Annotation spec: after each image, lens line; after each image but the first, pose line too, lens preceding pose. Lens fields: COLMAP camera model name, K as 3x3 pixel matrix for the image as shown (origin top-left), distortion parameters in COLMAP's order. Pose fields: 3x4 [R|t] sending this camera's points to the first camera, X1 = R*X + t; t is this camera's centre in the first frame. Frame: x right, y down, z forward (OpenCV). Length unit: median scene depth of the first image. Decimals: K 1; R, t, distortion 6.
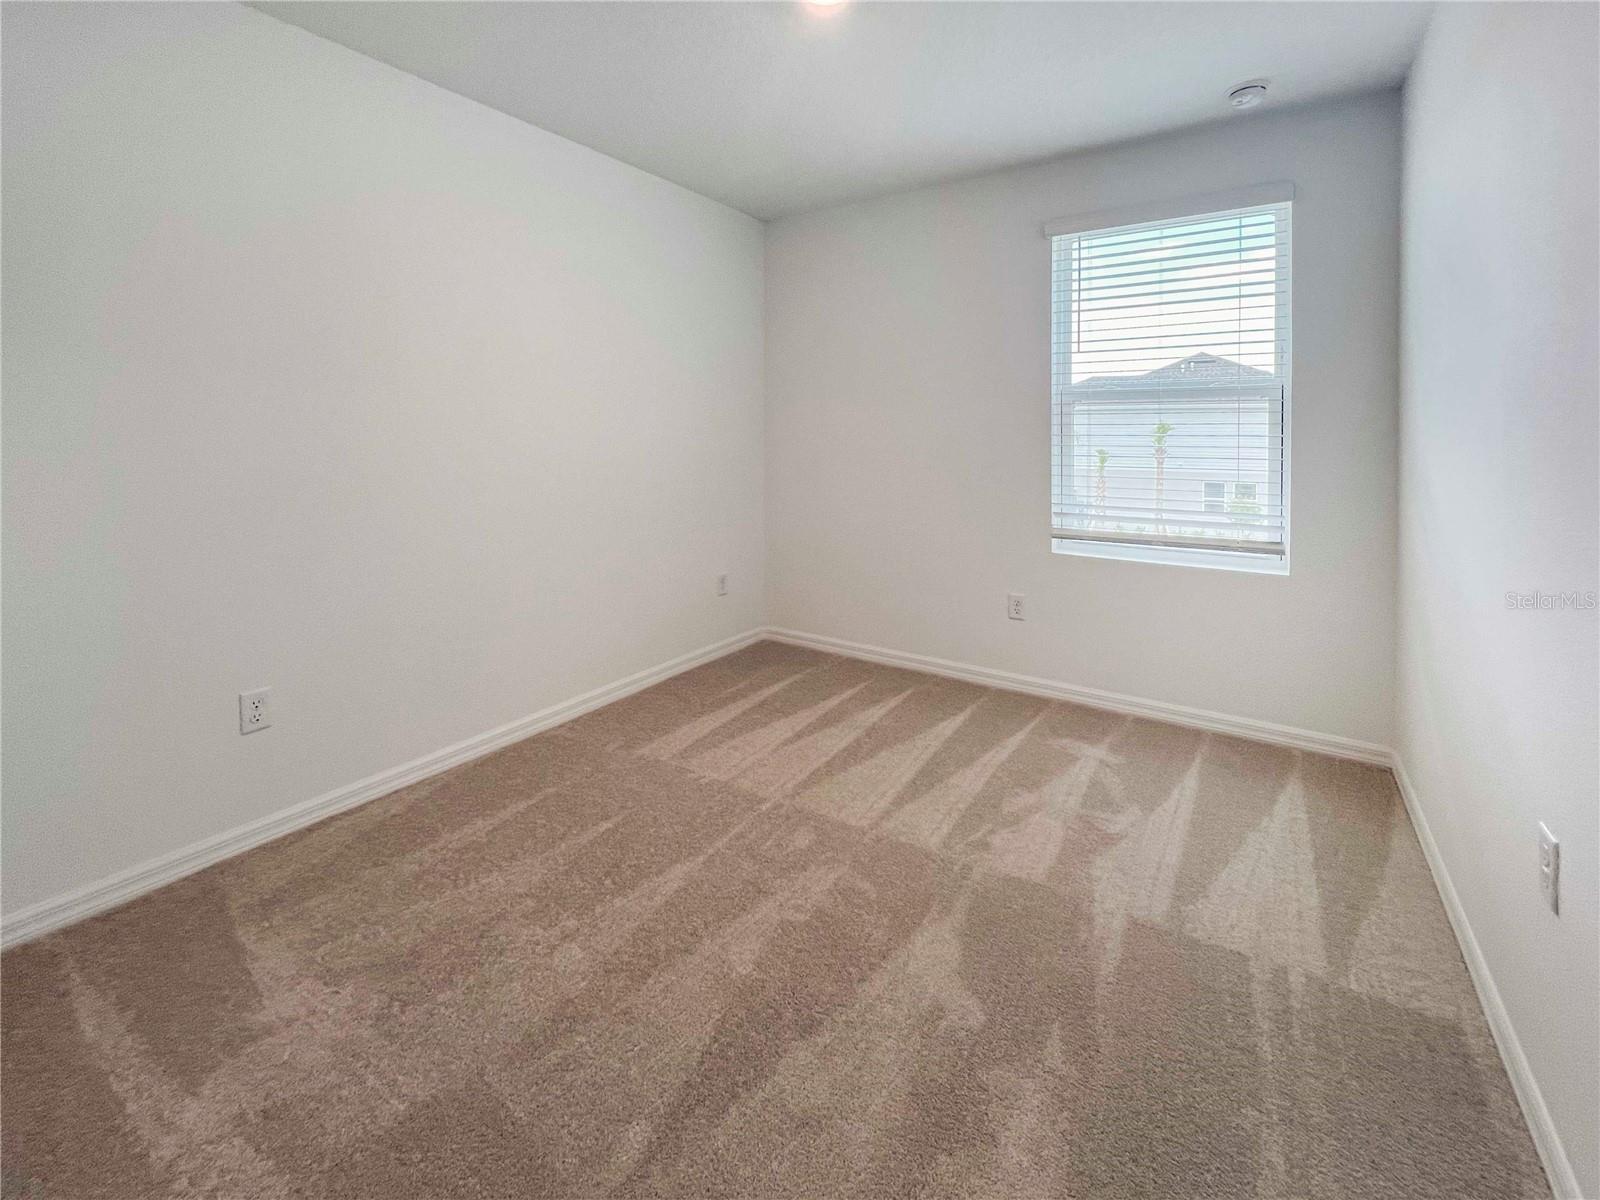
lens RADIAL K [[701.4, 0, 800.0], [0, 701.4, 600.0], [0, 0, 1]] dist [-0.001552, -0.000176]
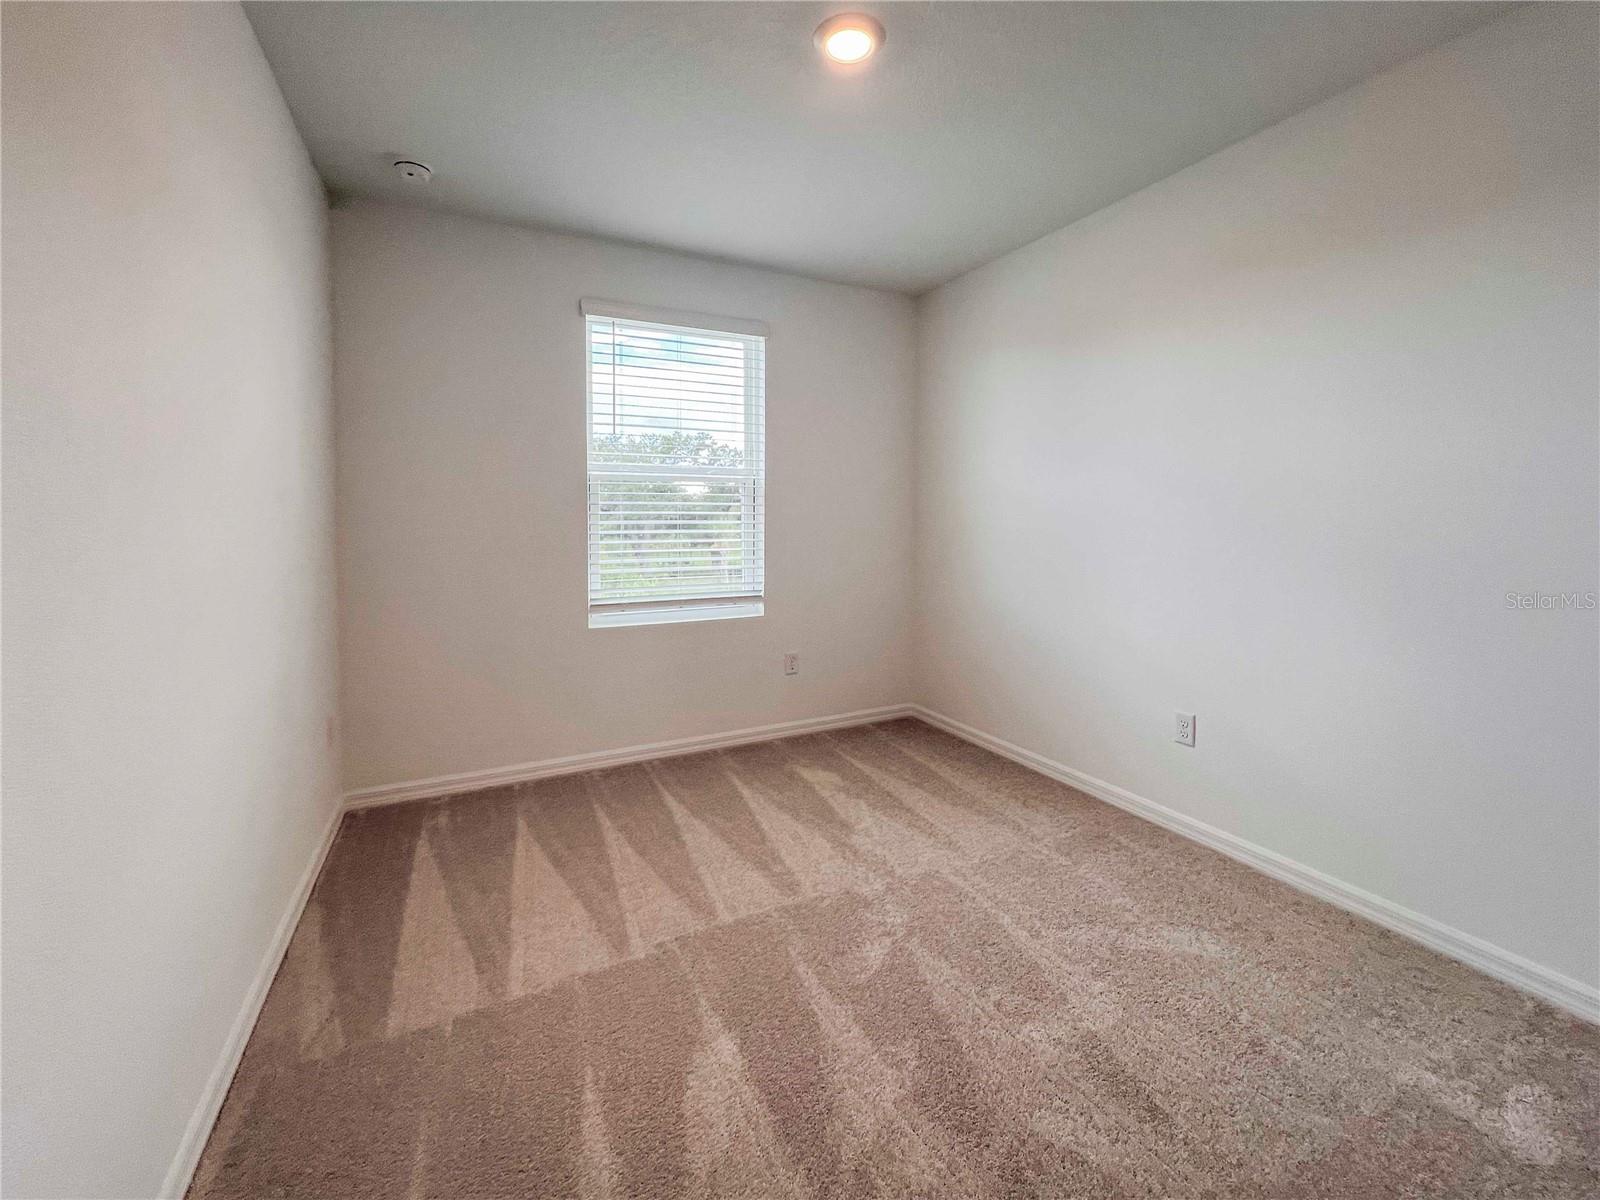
lens RADIAL K [[701.4, 0, 800.0], [0, 701.4, 600.0], [0, 0, 1]] dist [-0.001552, -0.000176]
pose [[0.482991, -0.098949, 0.870017, -0.408532], [0.195152, 0.980768, 0.003206, -0.058638], [-0.853602, 0.168237, 0.493012, 0.311558]]
